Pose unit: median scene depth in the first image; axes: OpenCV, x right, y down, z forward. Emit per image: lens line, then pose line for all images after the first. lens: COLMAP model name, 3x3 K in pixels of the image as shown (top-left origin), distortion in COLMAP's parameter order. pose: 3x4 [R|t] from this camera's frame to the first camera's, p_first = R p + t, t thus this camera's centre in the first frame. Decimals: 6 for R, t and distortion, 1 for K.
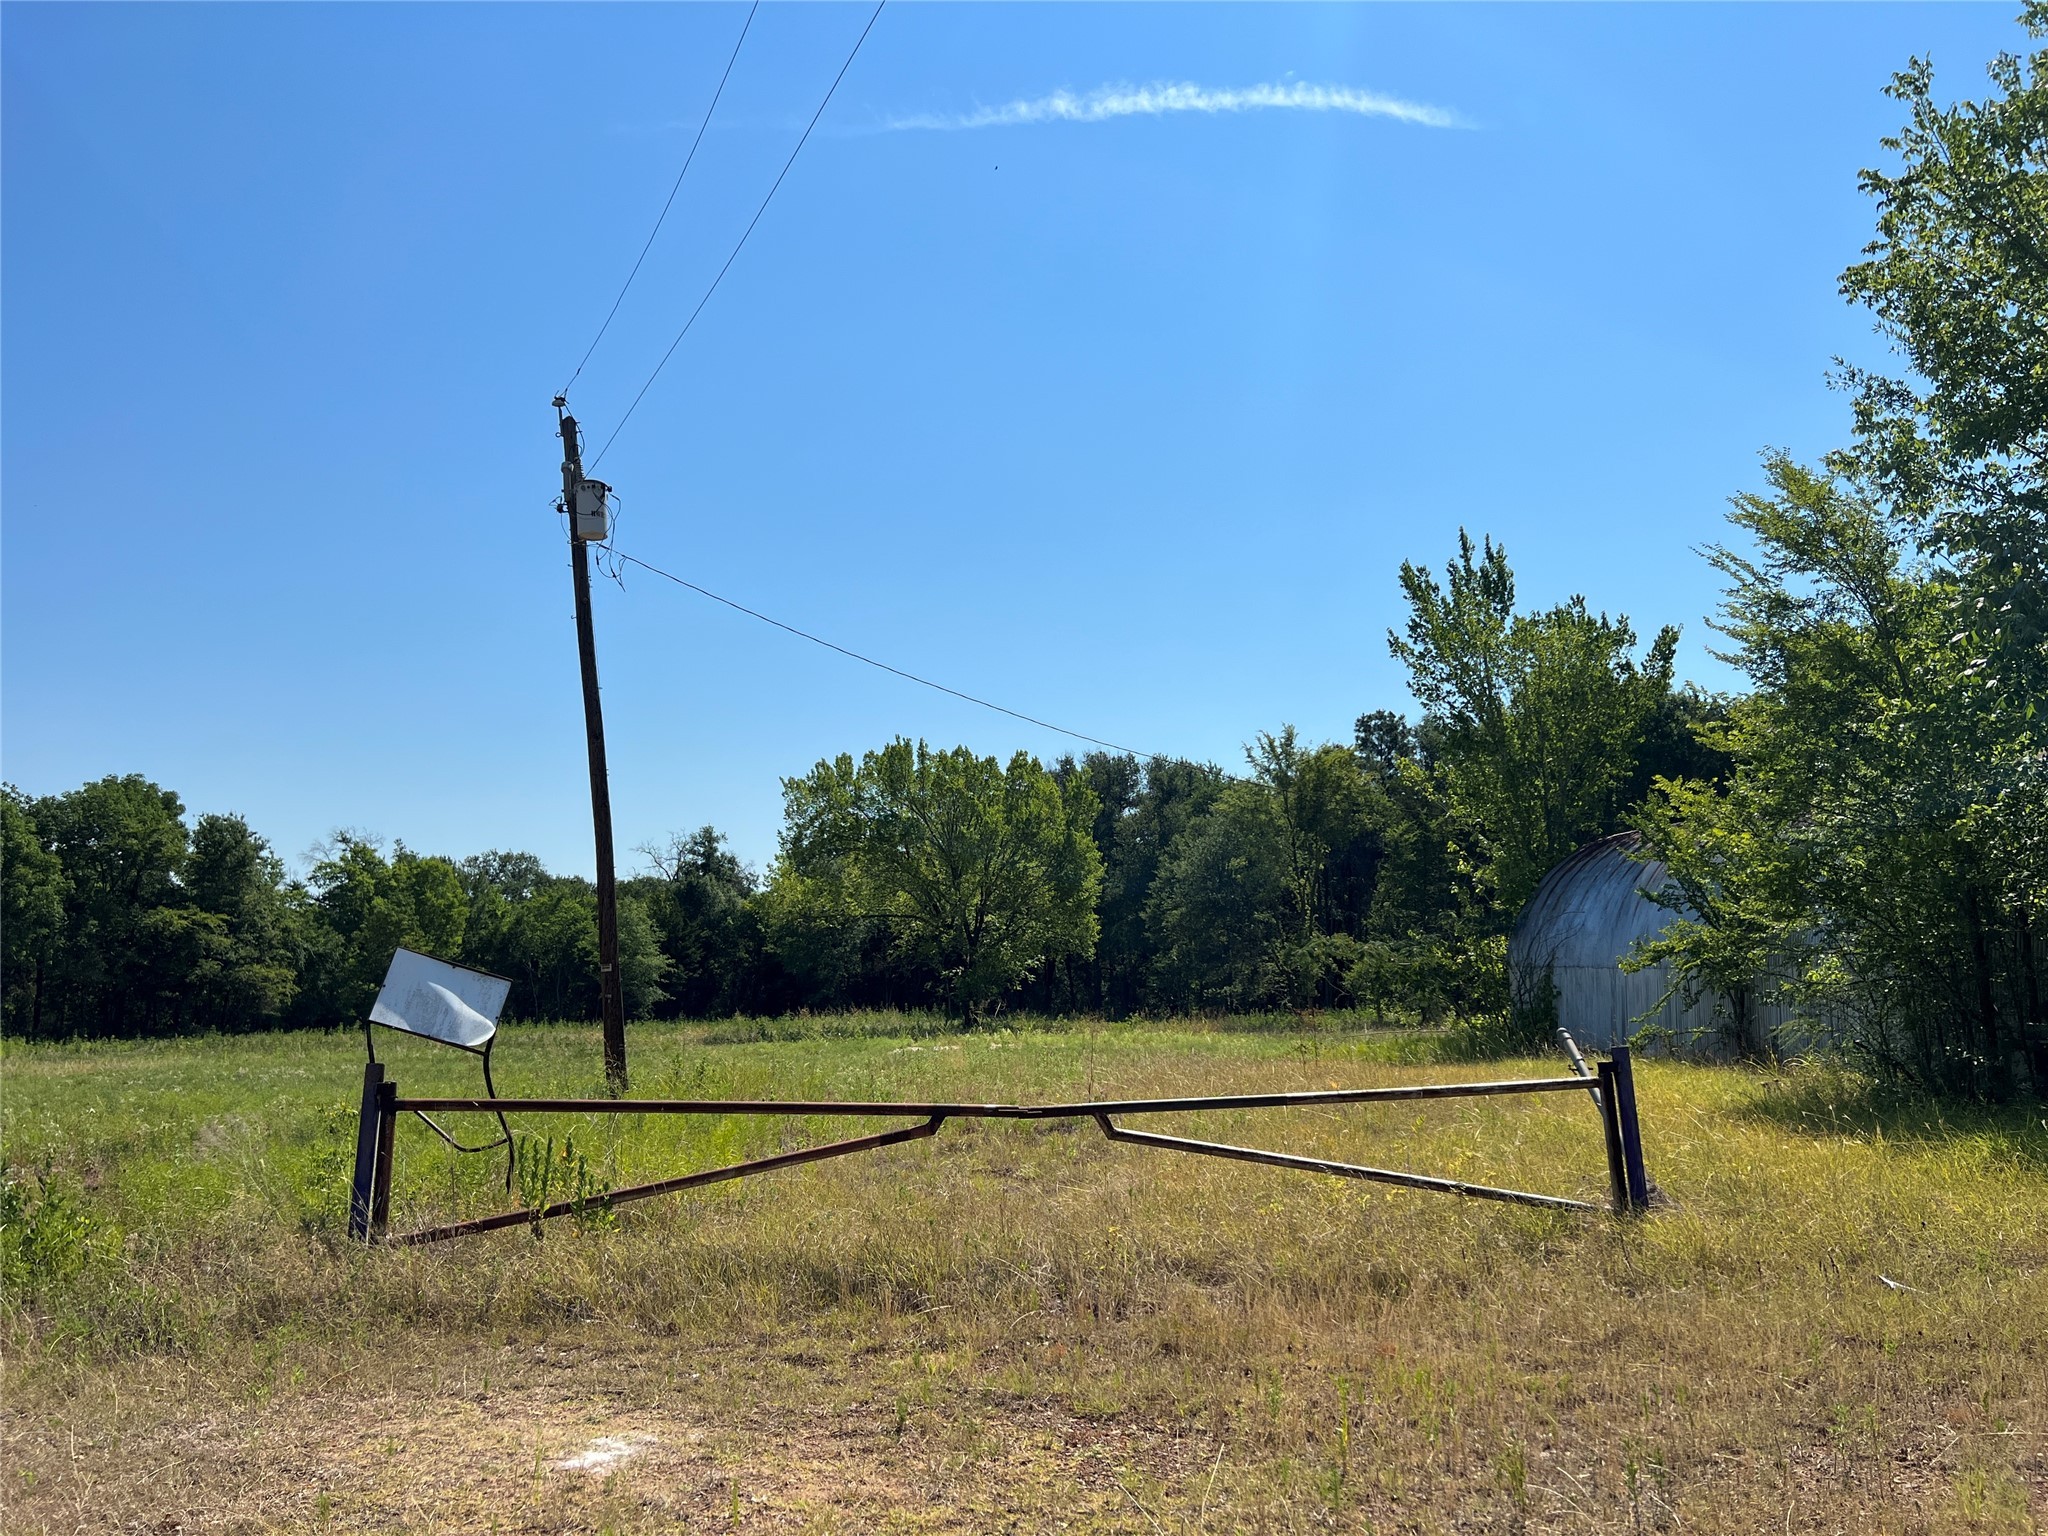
lens RADIAL K [[1546.8, 0, 1029.5], [0, 1546.8, 761.8], [0, 0, 1]] dist [0.070632, -0.054776]
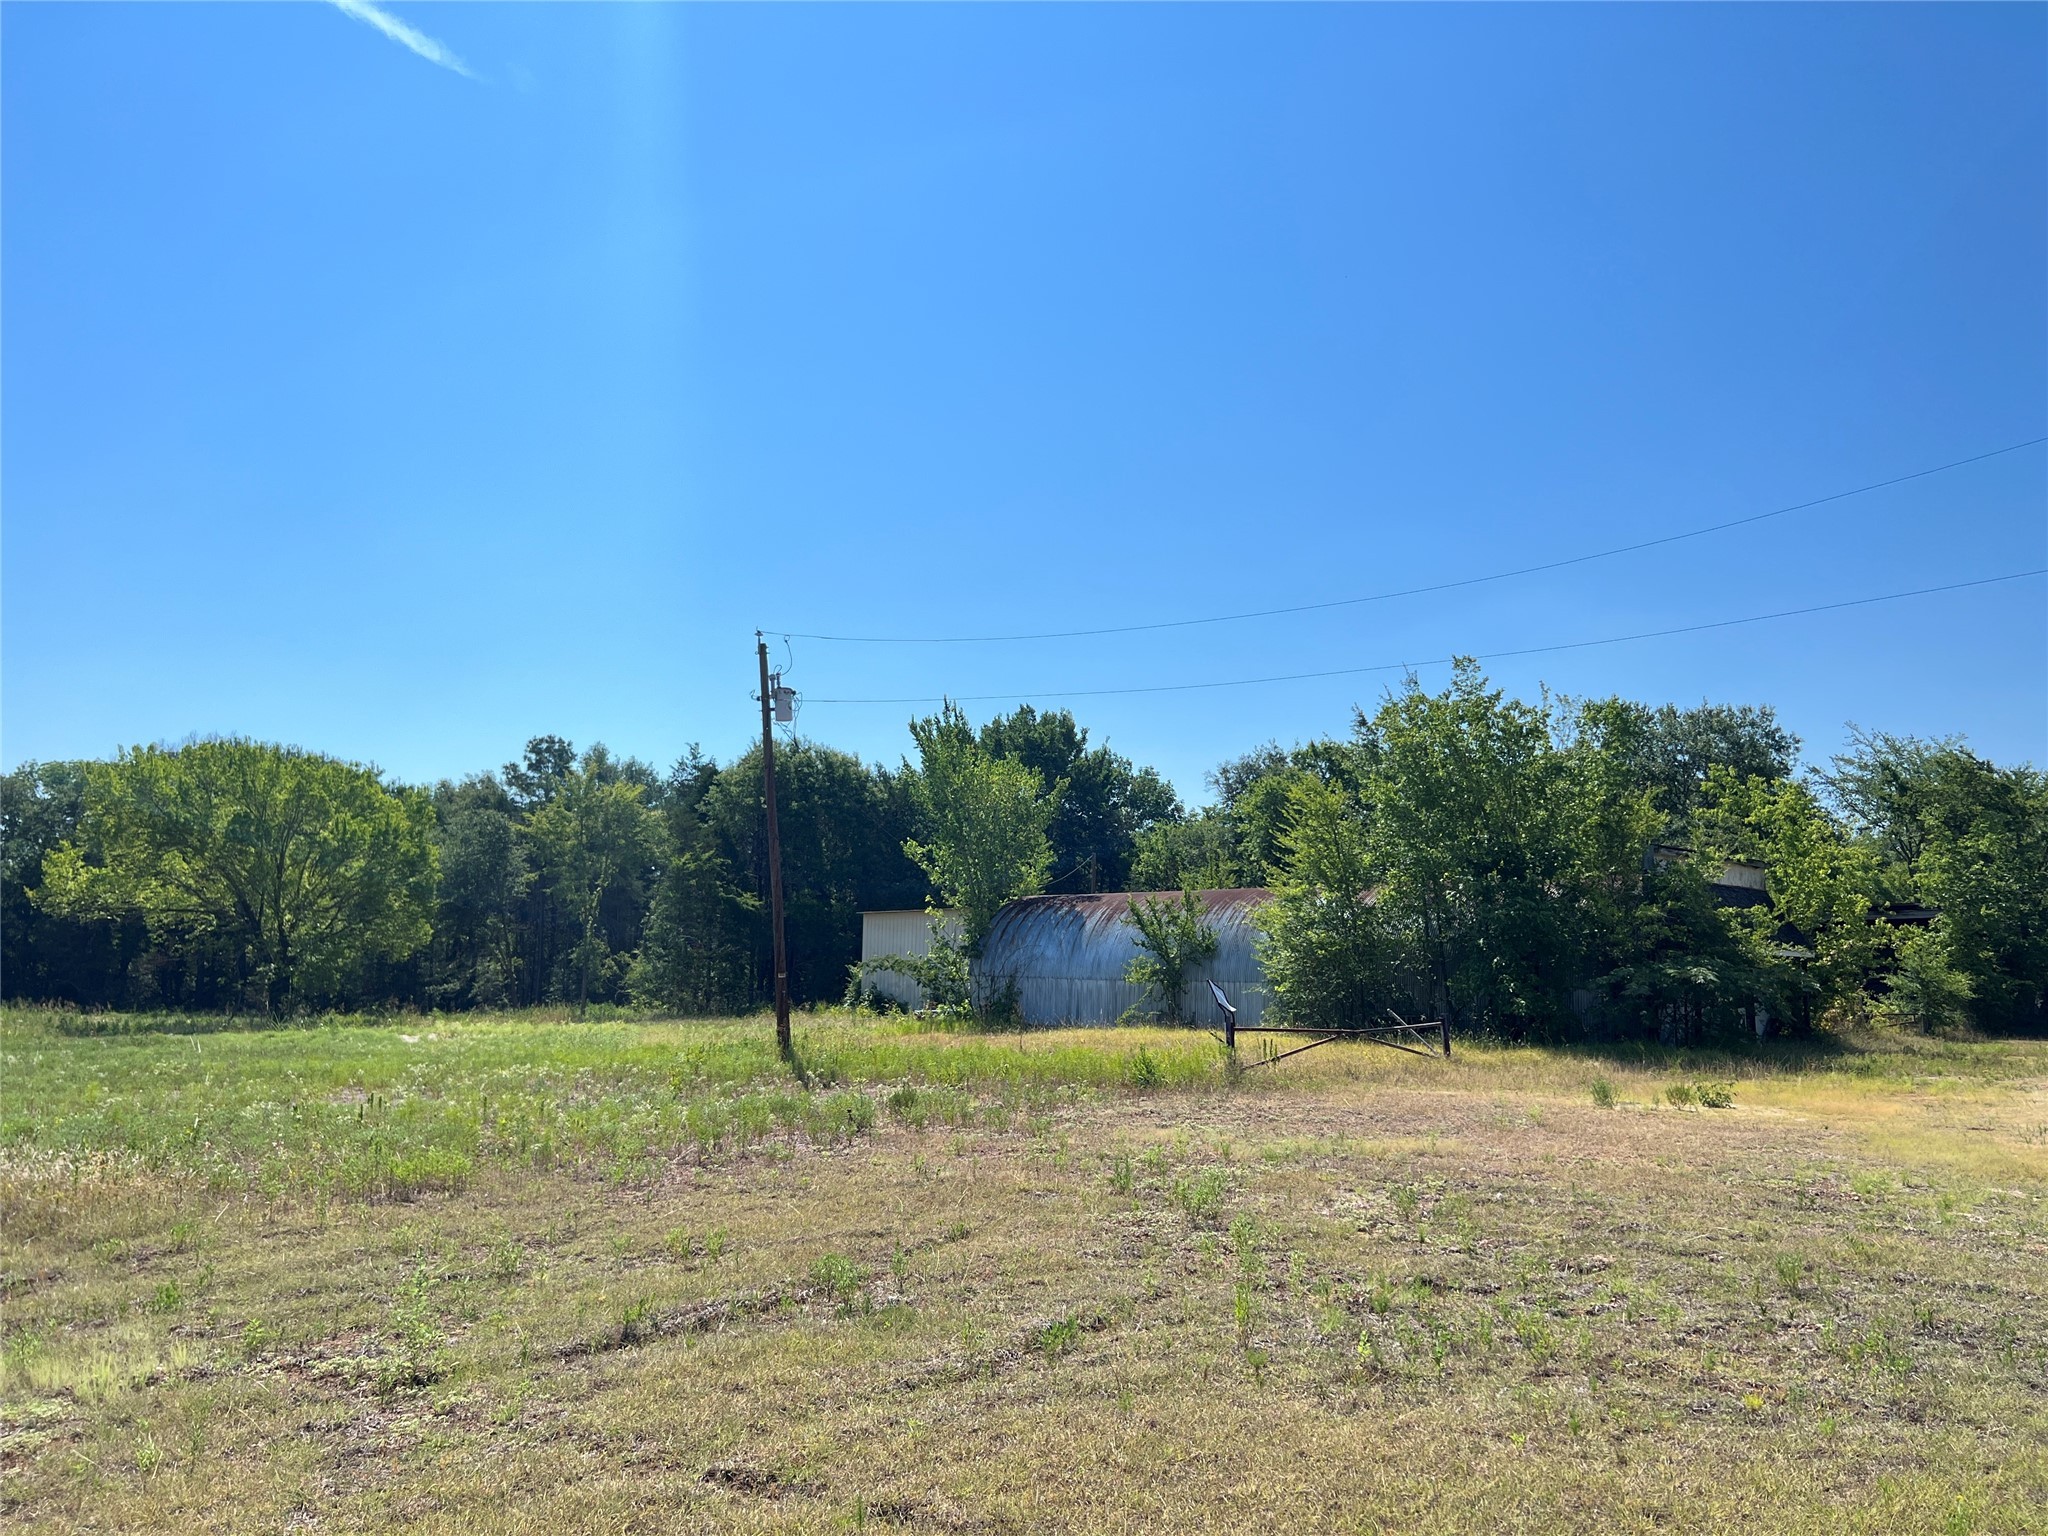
lens RADIAL K [[1546.8, 0, 1036.5], [0, 1546.8, 758.2], [0, 0, 1]] dist [0.070632, -0.054776]
pose [[0.767387, 0.107472, 0.632113, -0.760773], [-0.108795, 0.993382, -0.036818, -0.047819], [-0.631886, -0.040517, 0.774001, -0.325206]]
